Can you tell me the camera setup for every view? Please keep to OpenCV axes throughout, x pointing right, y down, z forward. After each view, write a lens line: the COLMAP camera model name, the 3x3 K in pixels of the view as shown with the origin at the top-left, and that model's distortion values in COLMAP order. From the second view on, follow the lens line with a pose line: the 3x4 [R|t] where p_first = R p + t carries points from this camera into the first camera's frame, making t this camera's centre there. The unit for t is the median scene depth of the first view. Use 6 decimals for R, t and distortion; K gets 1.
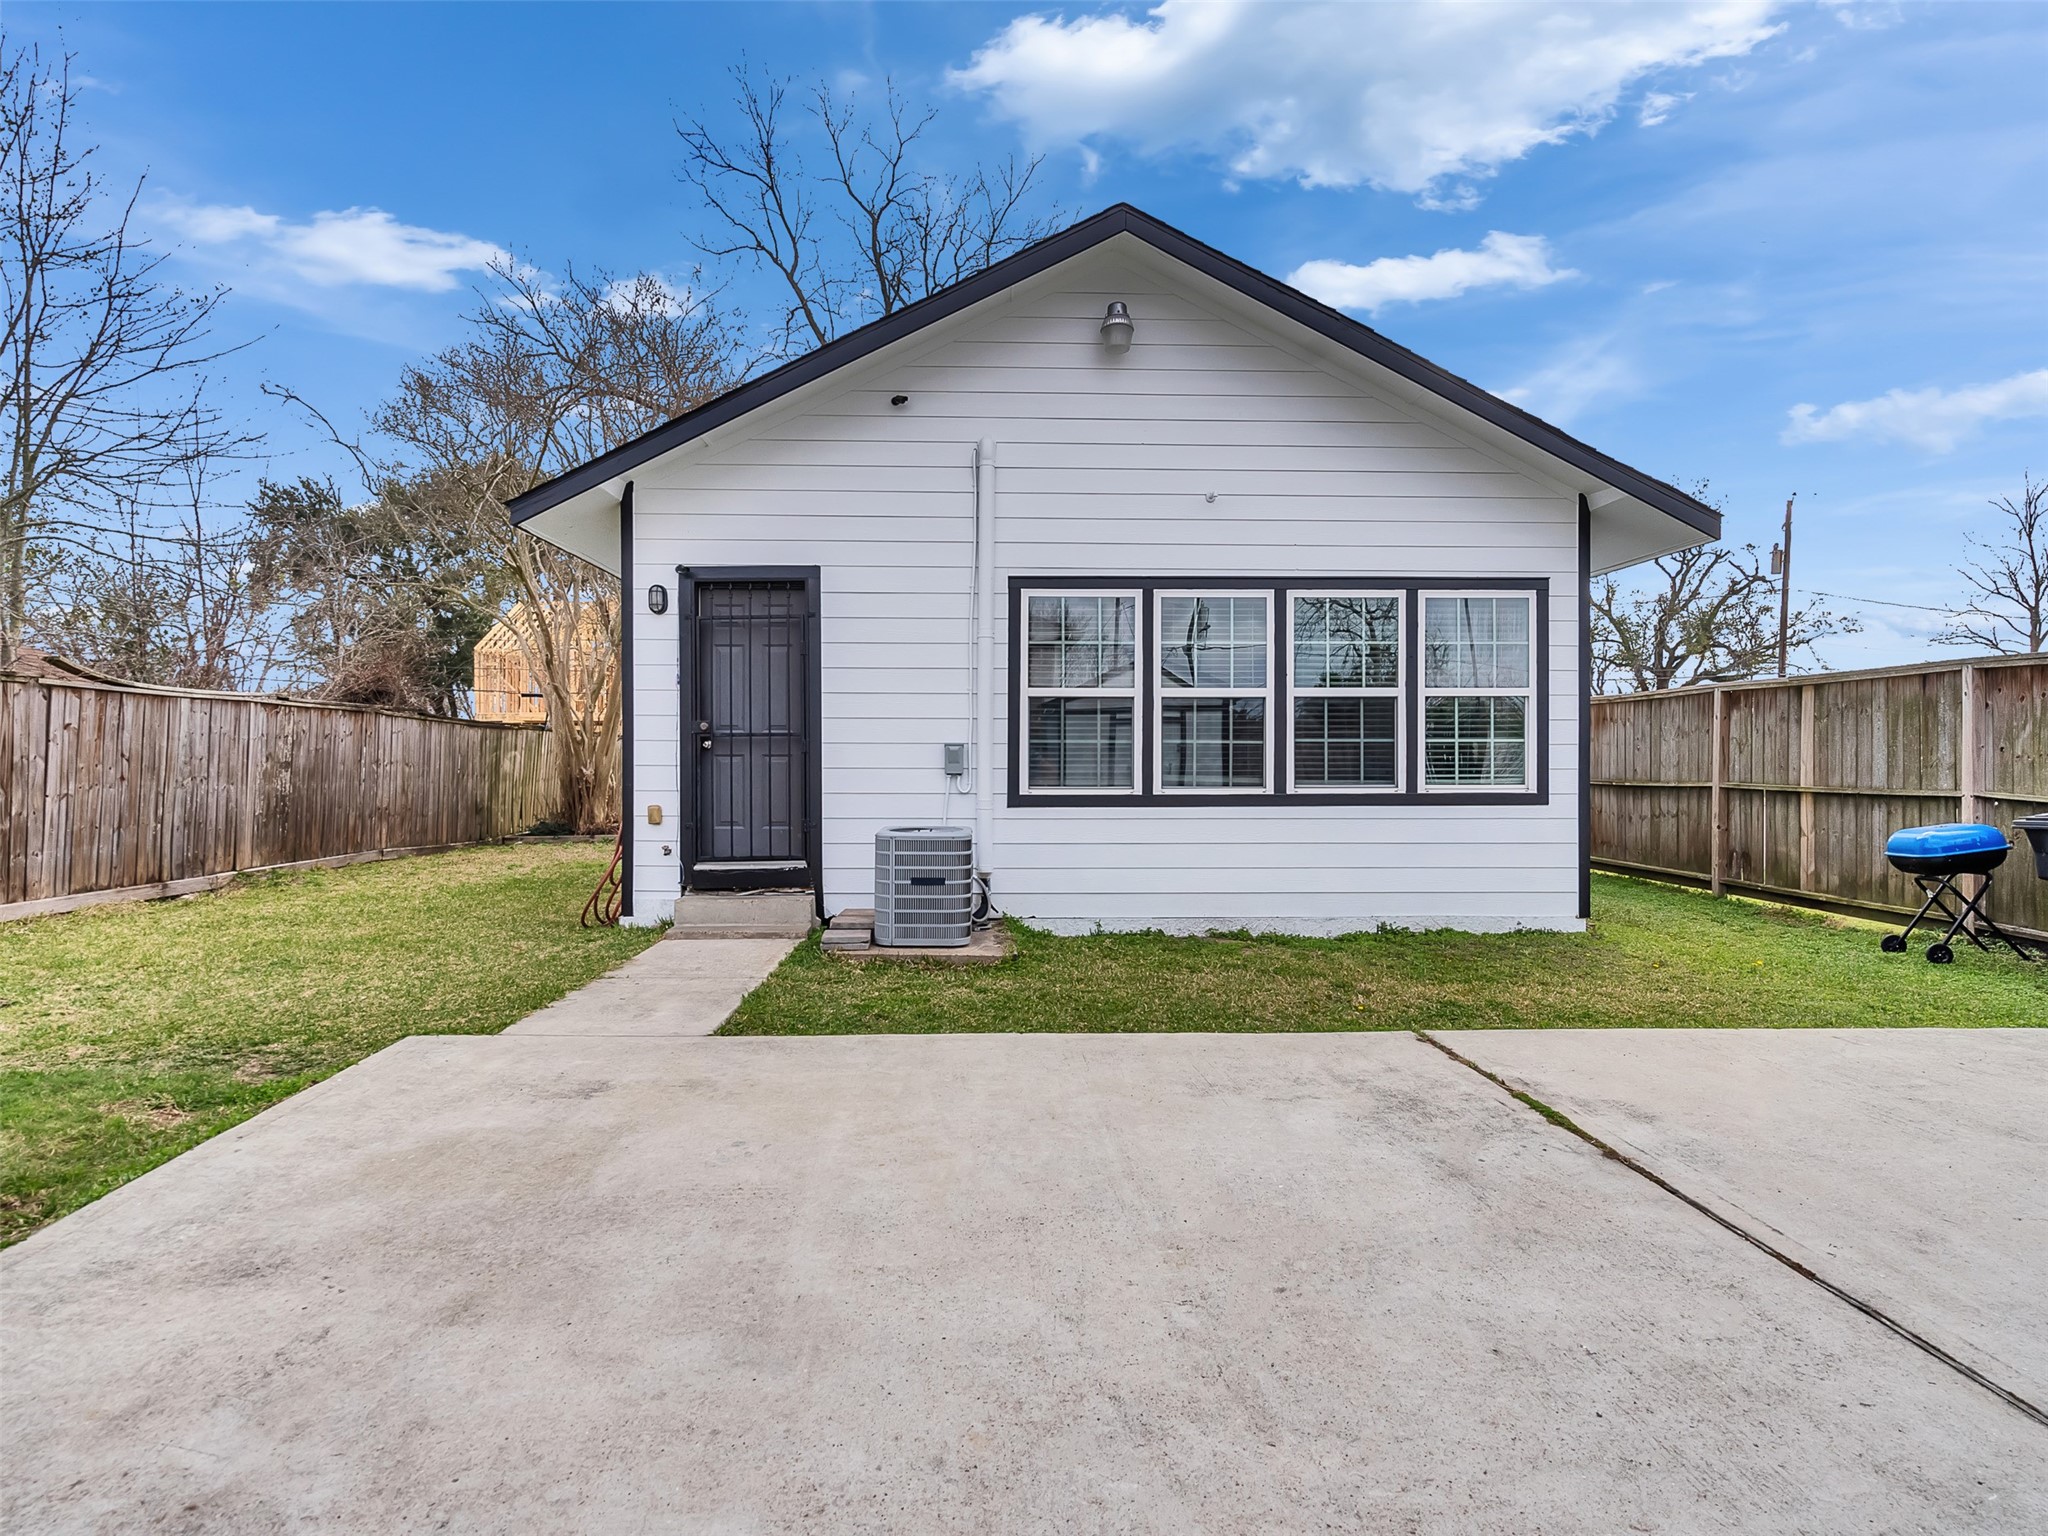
lens RADIAL K [[1046.2, 0, 1020.4], [0, 1046.2, 764.5], [0, 0, 1]] dist [-0.007492, 0.003020]
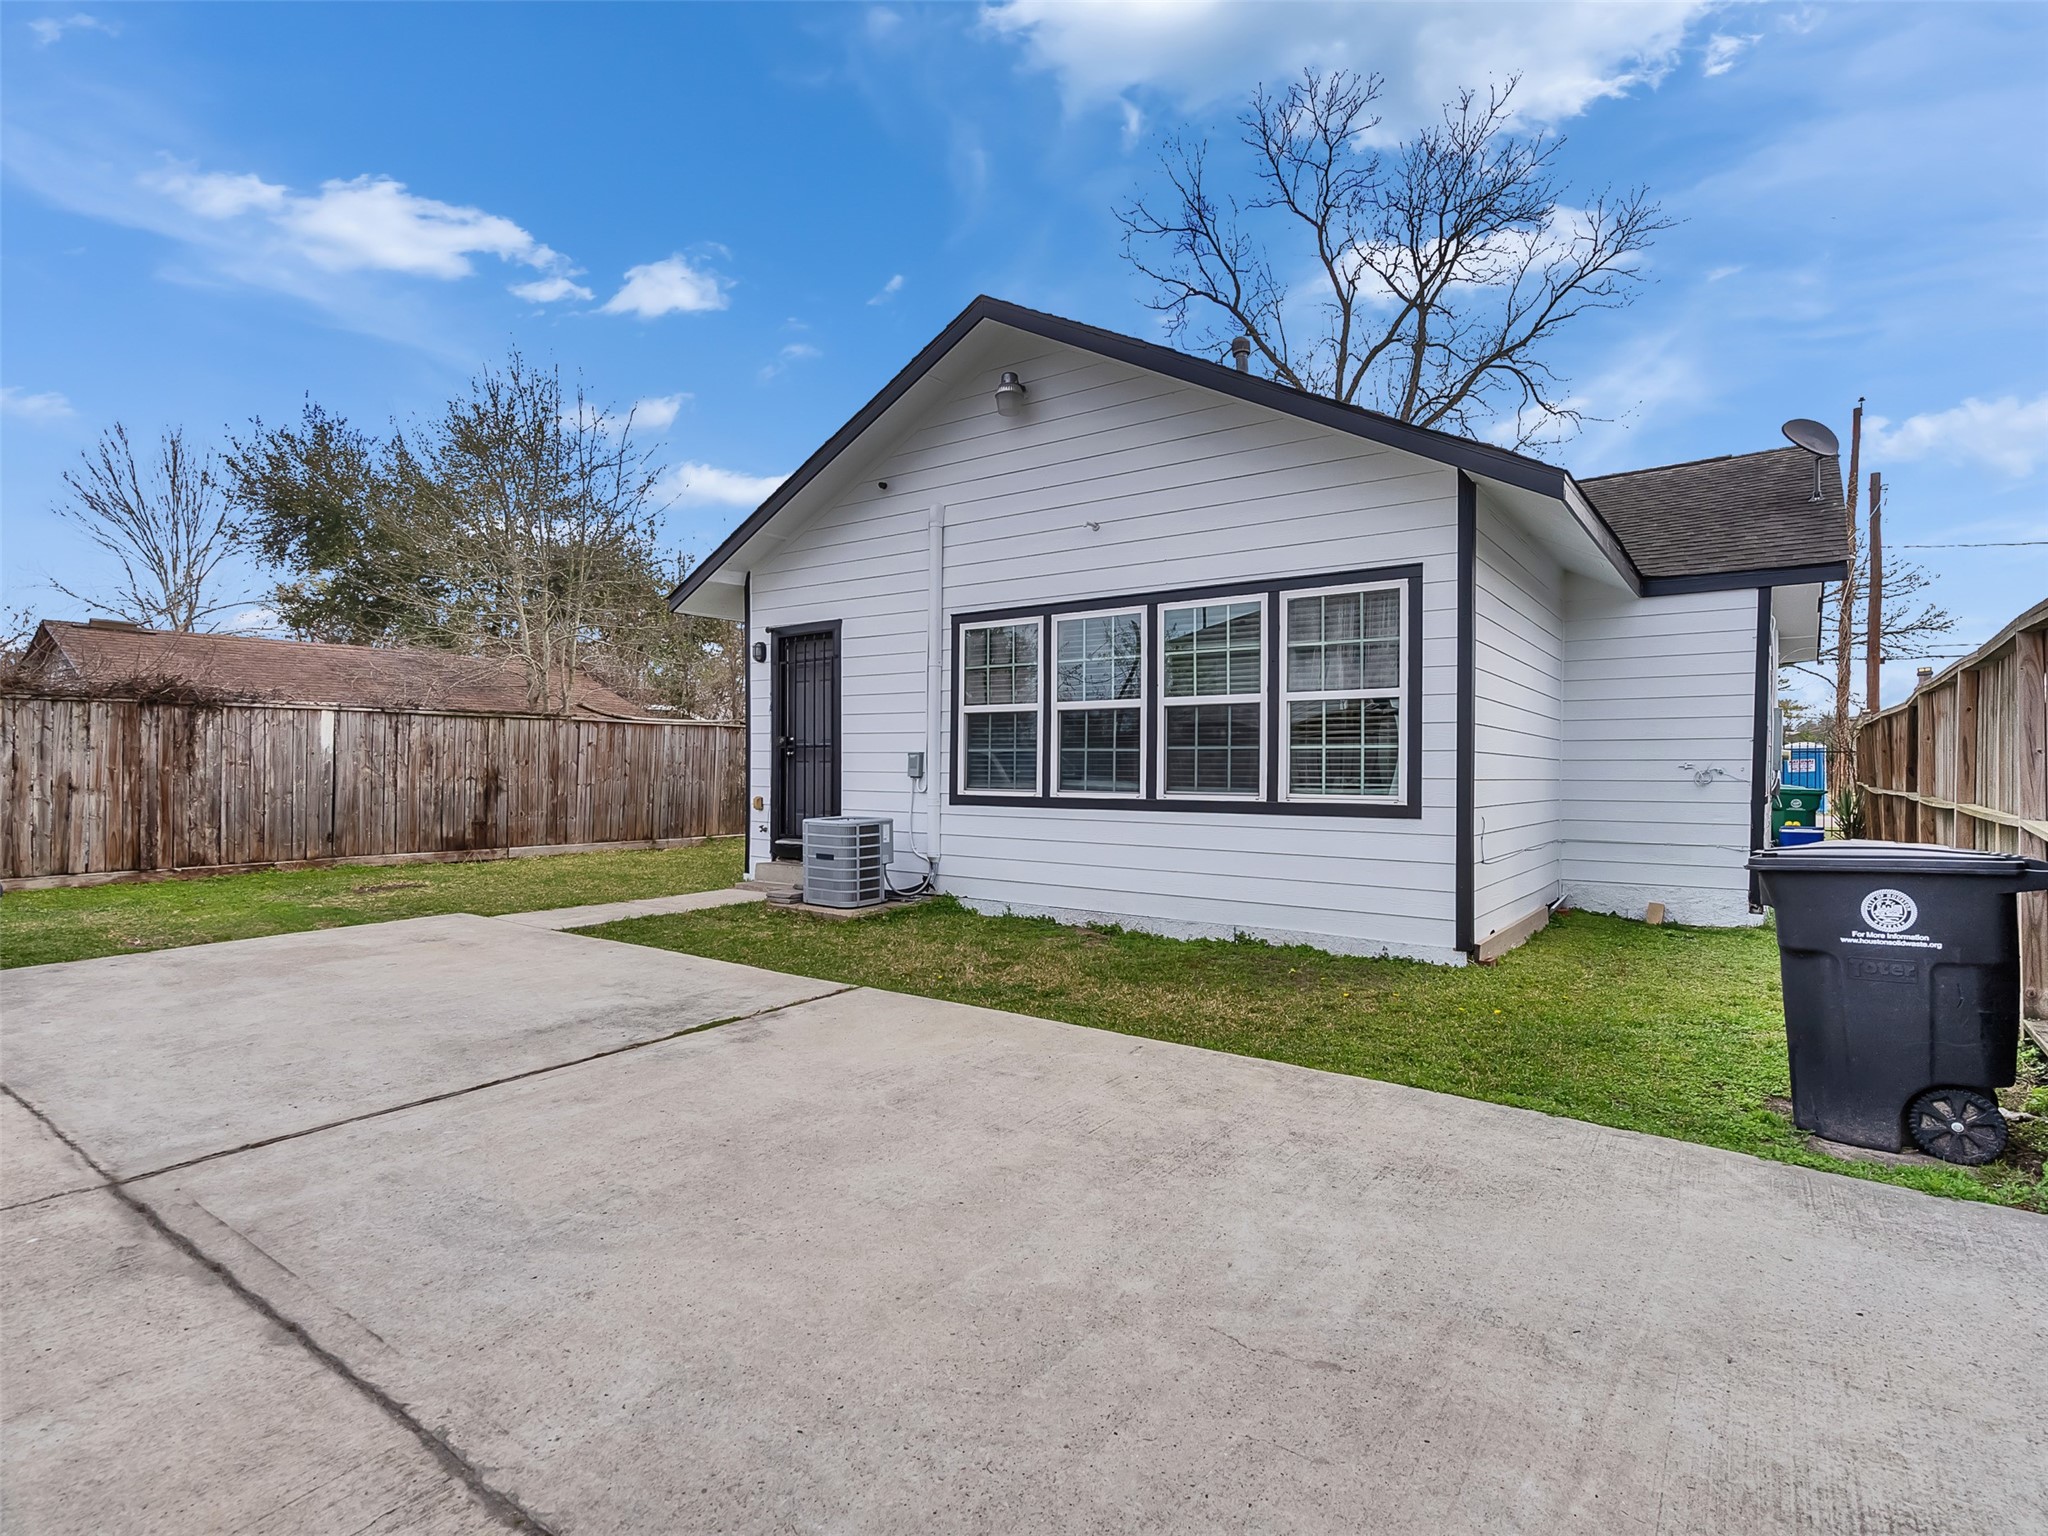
lens RADIAL K [[1046.2, 0, 995.2], [0, 1046.2, 764.8], [0, 0, 1]] dist [-0.007492, 0.003020]
pose [[0.782811, 0.003755, -0.622248, 0.780254], [-0.008026, 0.999960, -0.004063, -0.001051], [0.622208, 0.008174, 0.782809, 0.081256]]
